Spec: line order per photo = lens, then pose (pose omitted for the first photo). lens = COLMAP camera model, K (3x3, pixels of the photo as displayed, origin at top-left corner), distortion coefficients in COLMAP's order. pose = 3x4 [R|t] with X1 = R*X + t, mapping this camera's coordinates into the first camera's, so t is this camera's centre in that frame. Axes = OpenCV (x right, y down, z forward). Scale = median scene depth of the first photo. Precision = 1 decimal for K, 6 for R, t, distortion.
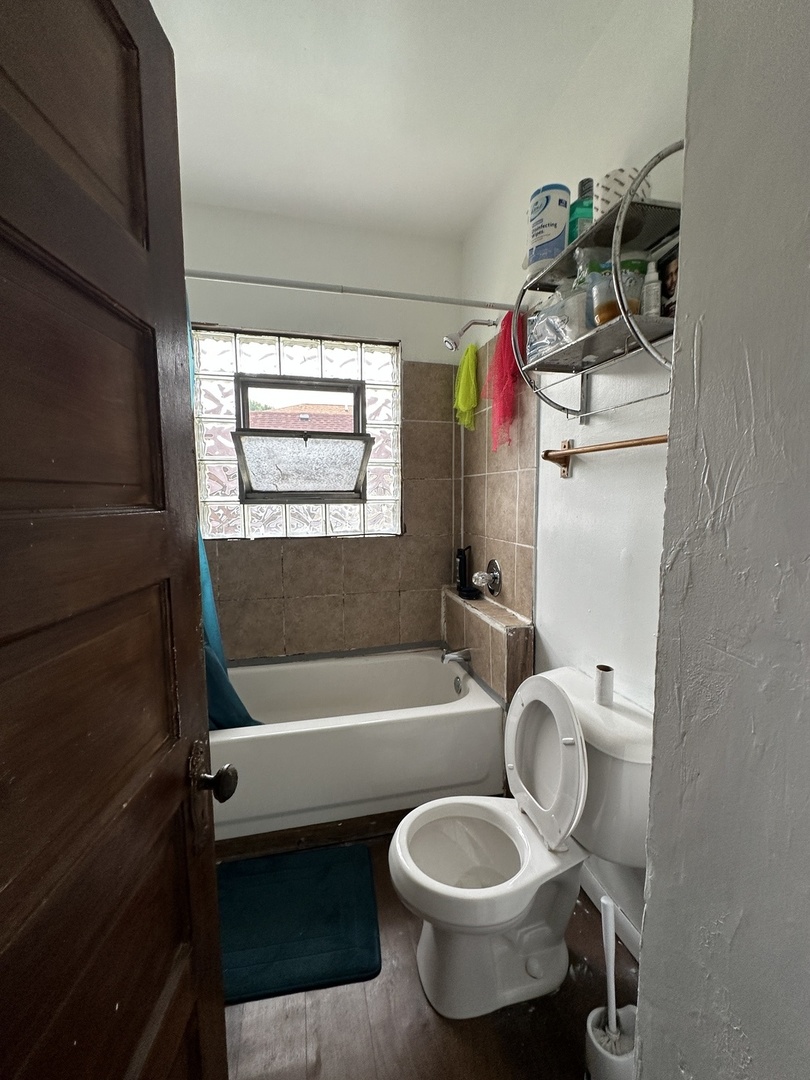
lens RADIAL K [[429.7, 0, 405.0], [0, 429.7, 540.0], [0, 0, 1]] dist [-0.003761, 0.000060]
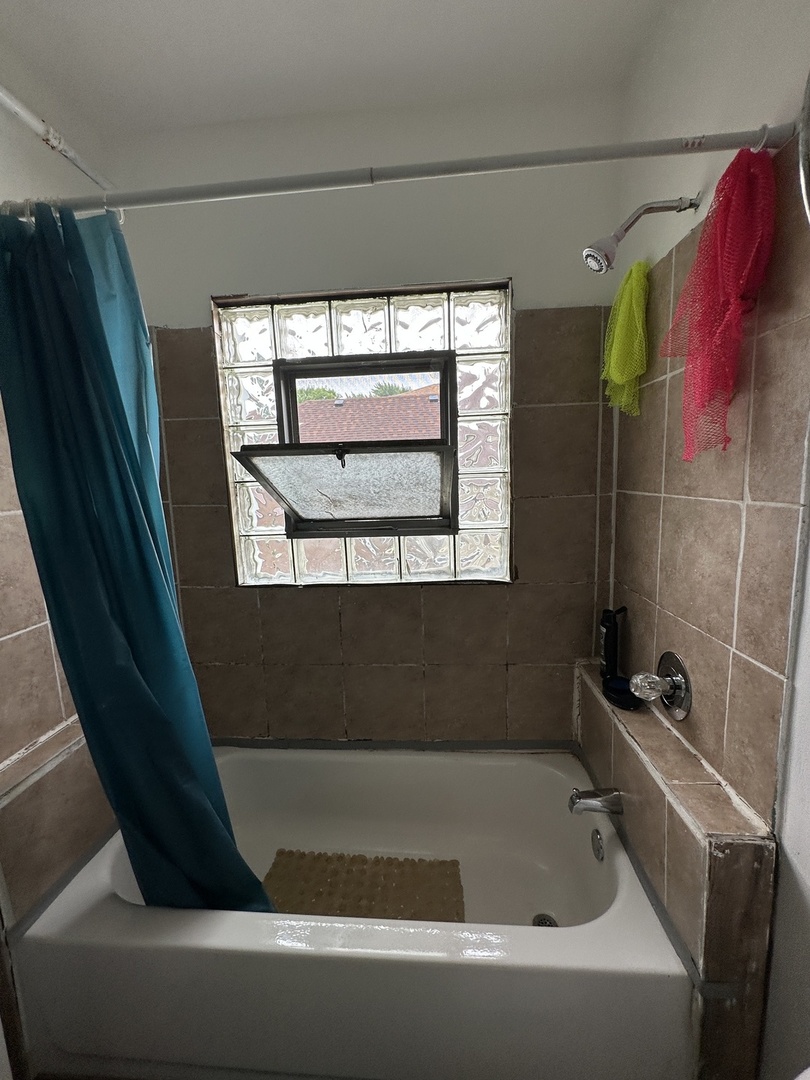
lens RADIAL K [[429.7, 0, 405.0], [0, 429.7, 540.0], [0, 0, 1]] dist [-0.003761, 0.000060]
pose [[0.951637, 0.015084, -0.306853, 0.040925], [0.000213, 0.998761, 0.049757, -0.115441], [0.307224, -0.047416, 0.950455, 0.343726]]
